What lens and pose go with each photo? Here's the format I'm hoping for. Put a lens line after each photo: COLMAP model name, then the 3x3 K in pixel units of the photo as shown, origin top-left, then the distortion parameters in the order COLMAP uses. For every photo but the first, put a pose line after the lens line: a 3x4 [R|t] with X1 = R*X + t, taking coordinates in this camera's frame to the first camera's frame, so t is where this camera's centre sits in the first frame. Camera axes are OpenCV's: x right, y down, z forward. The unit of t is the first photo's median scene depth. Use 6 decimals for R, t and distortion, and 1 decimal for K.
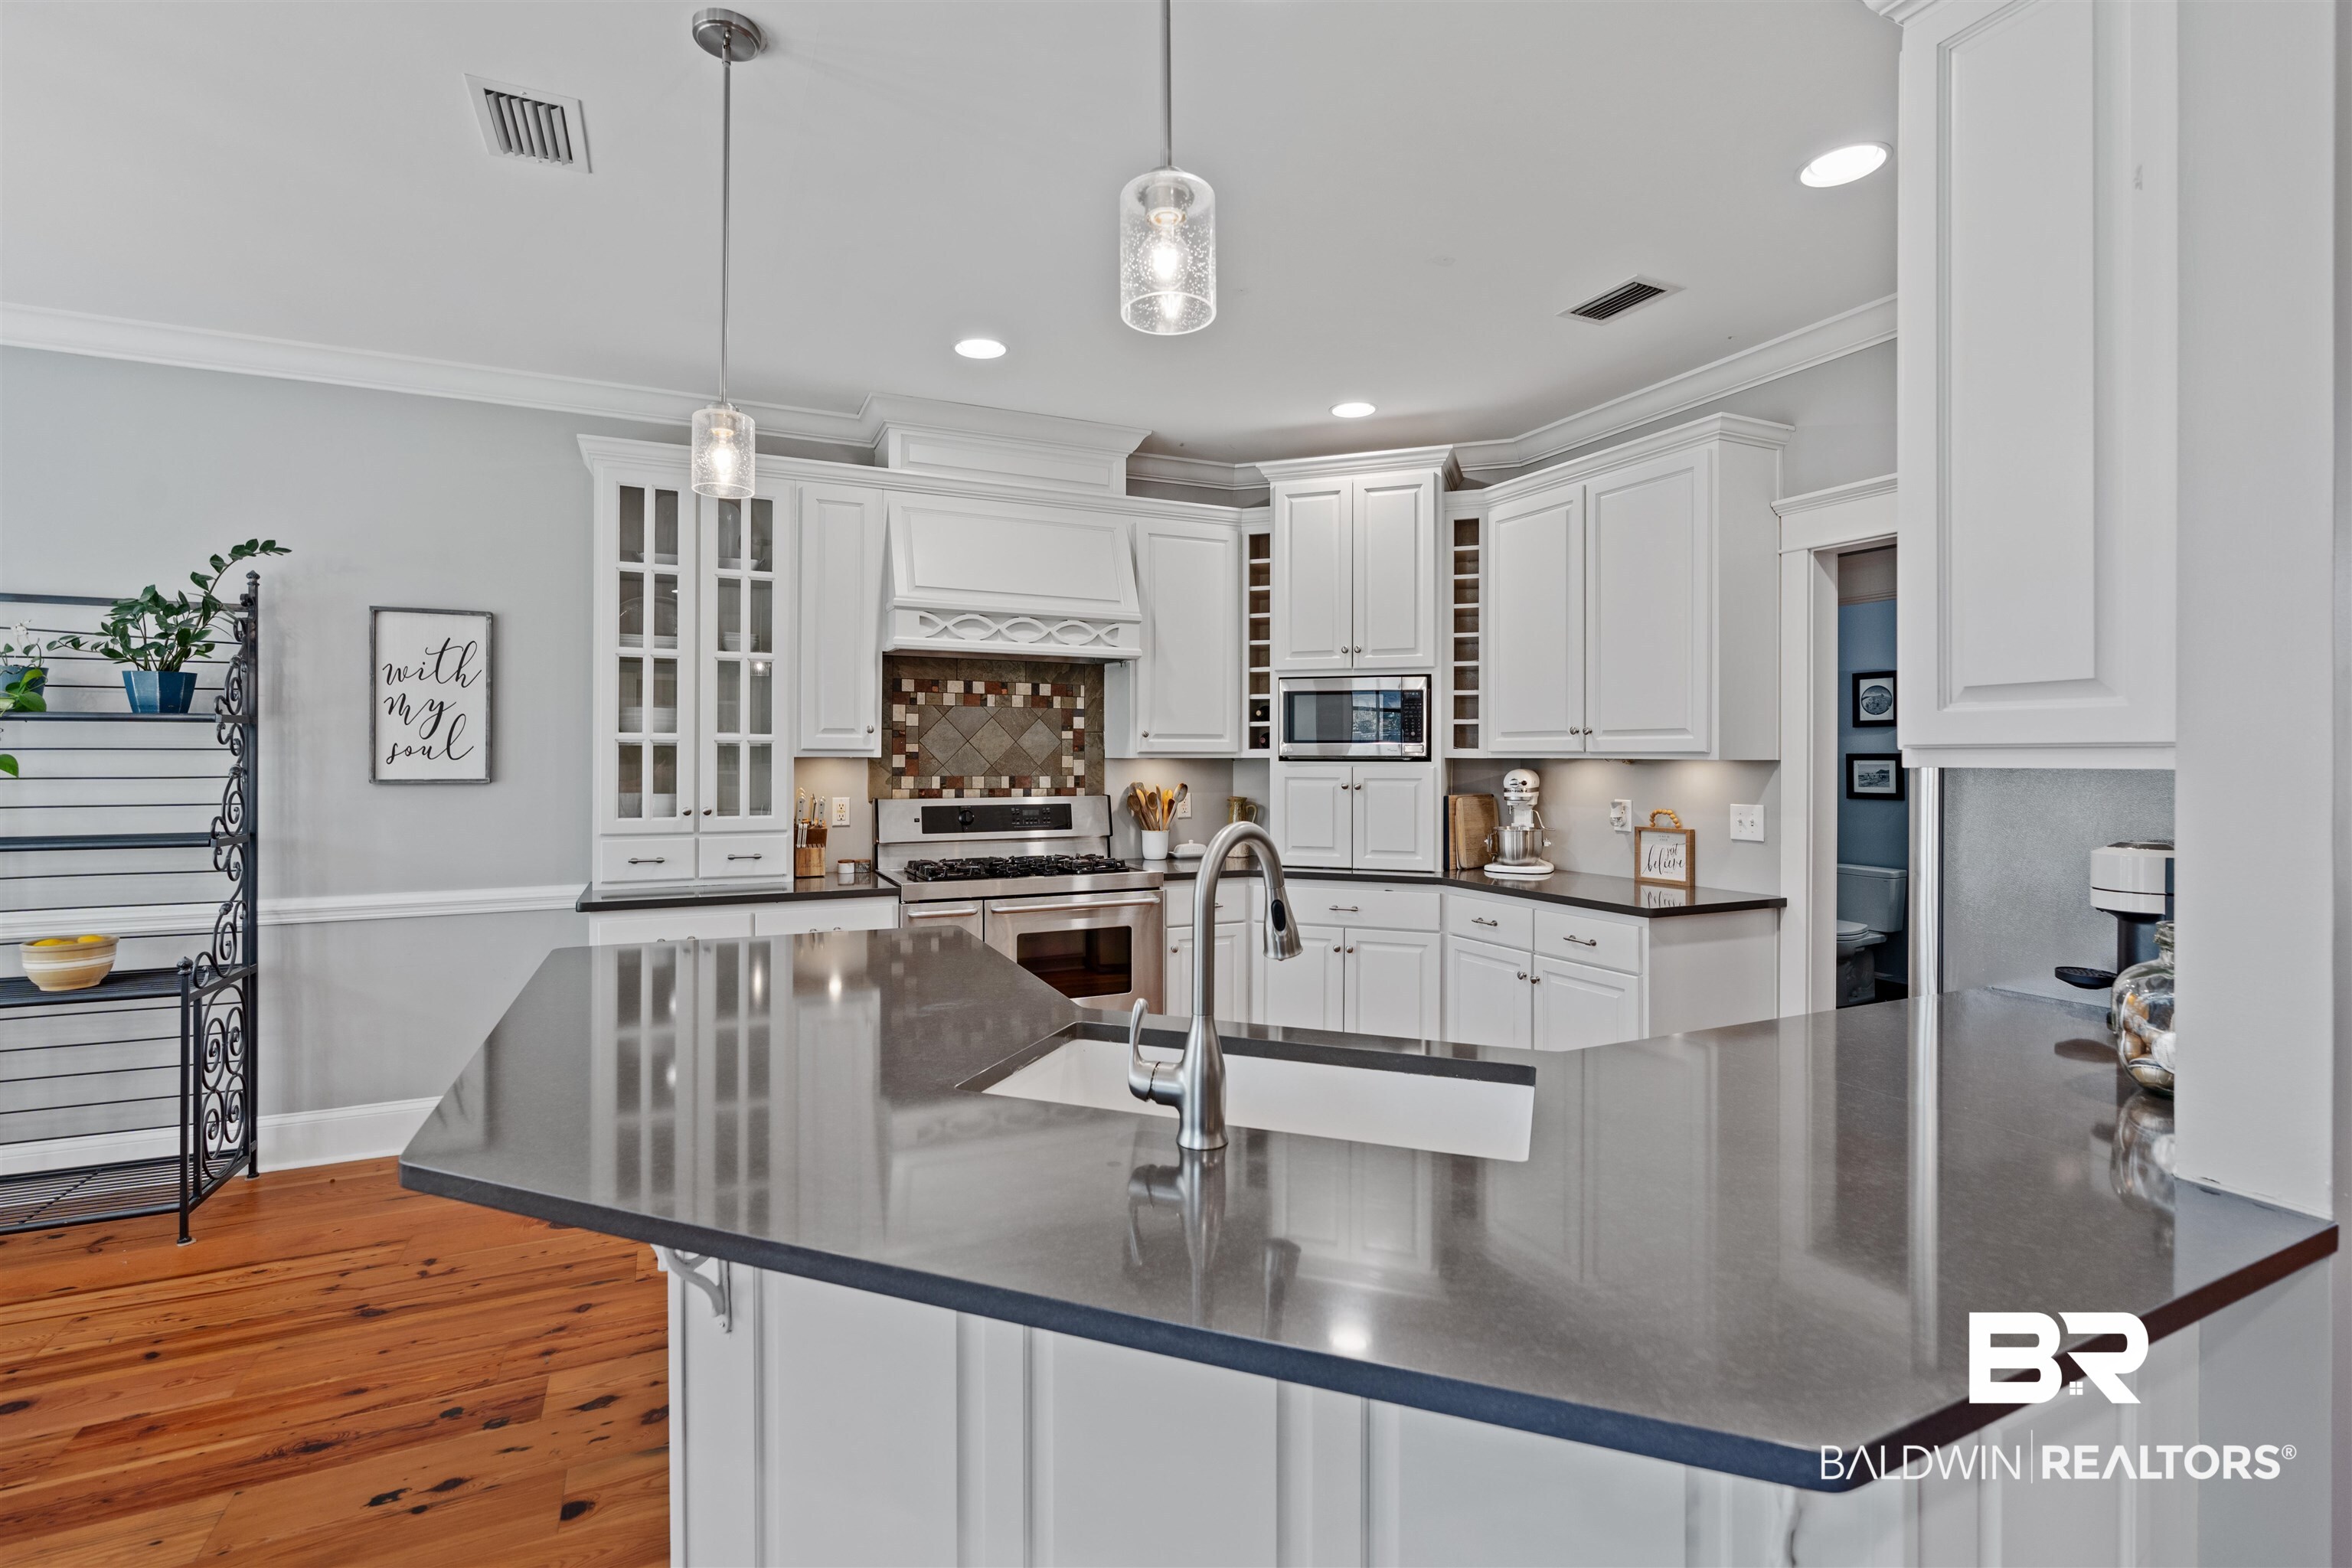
lens RADIAL K [[1074.8, 0, 1168.8], [0, 1074.8, 756.3], [0, 0, 1]] dist [-0.003189, -0.000121]
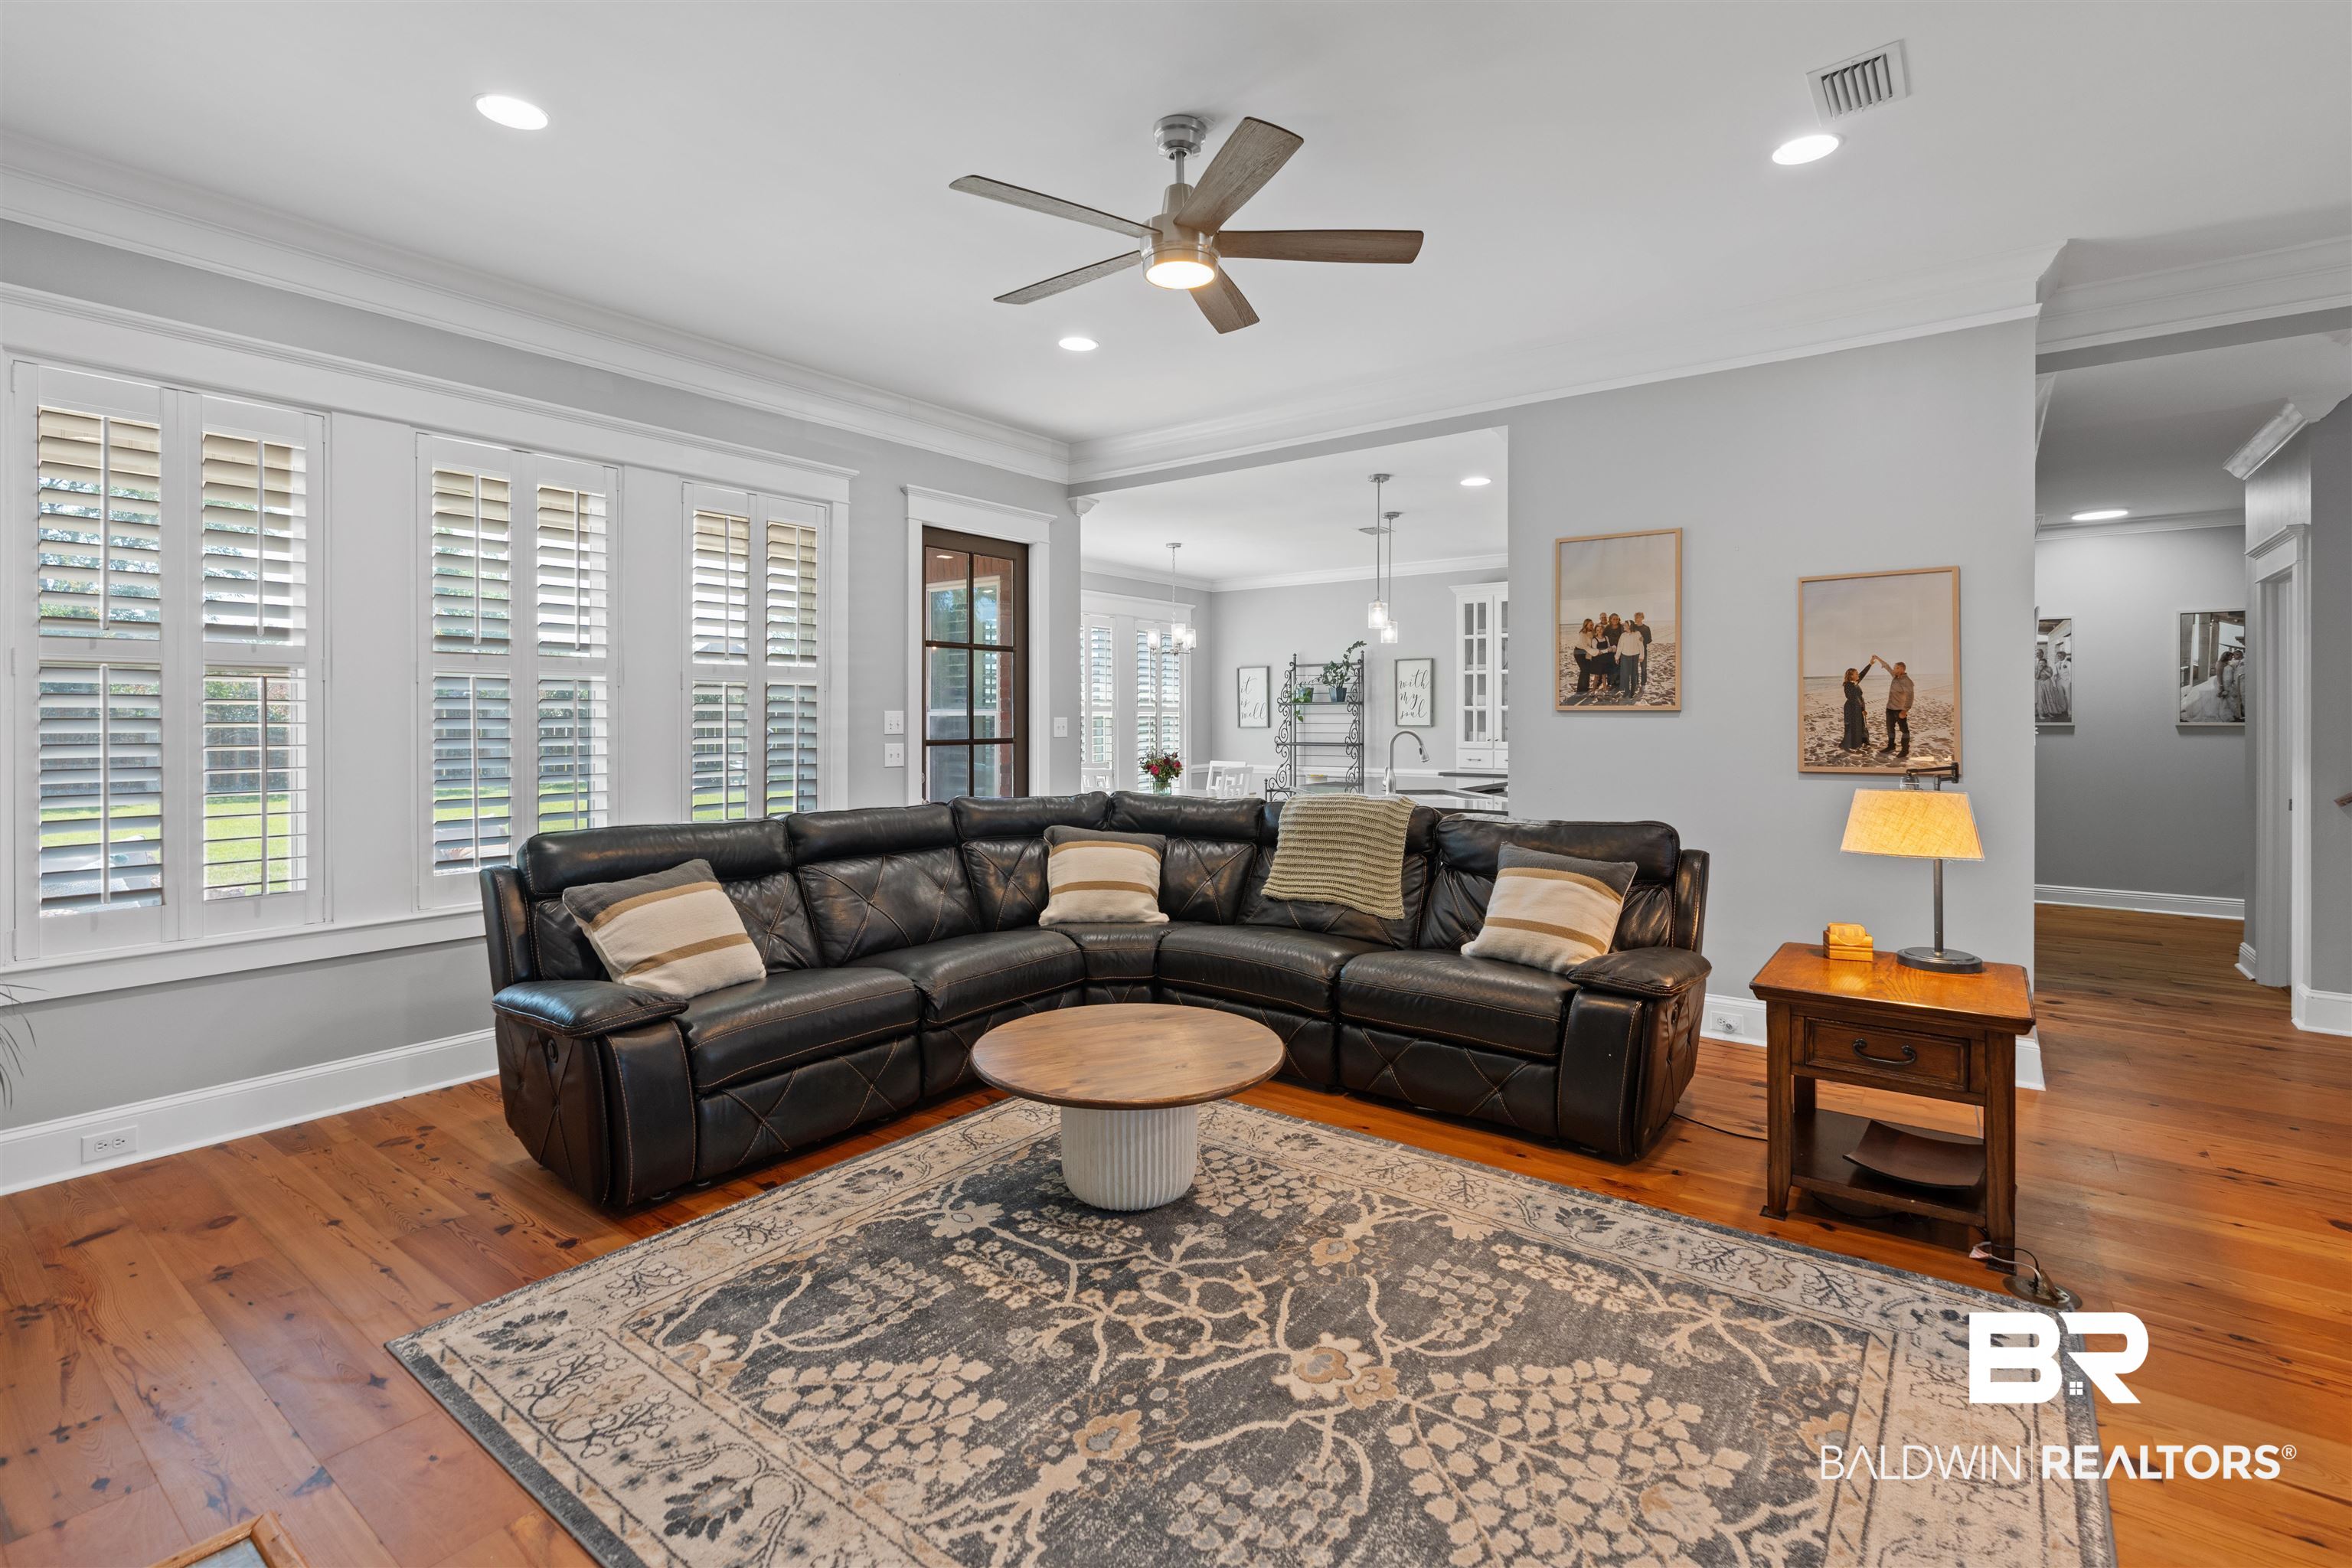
lens RADIAL K [[1067.8, 0, 1175.7], [0, 1067.8, 719.8], [0, 0, 1]] dist [-0.009600, -0.000289]
pose [[0.478159, -0.000411, -0.878273, 1.281313], [0.001673, 0.999999, 0.000443, 0.006992], [0.878272, -0.001682, 0.478159, -0.718715]]
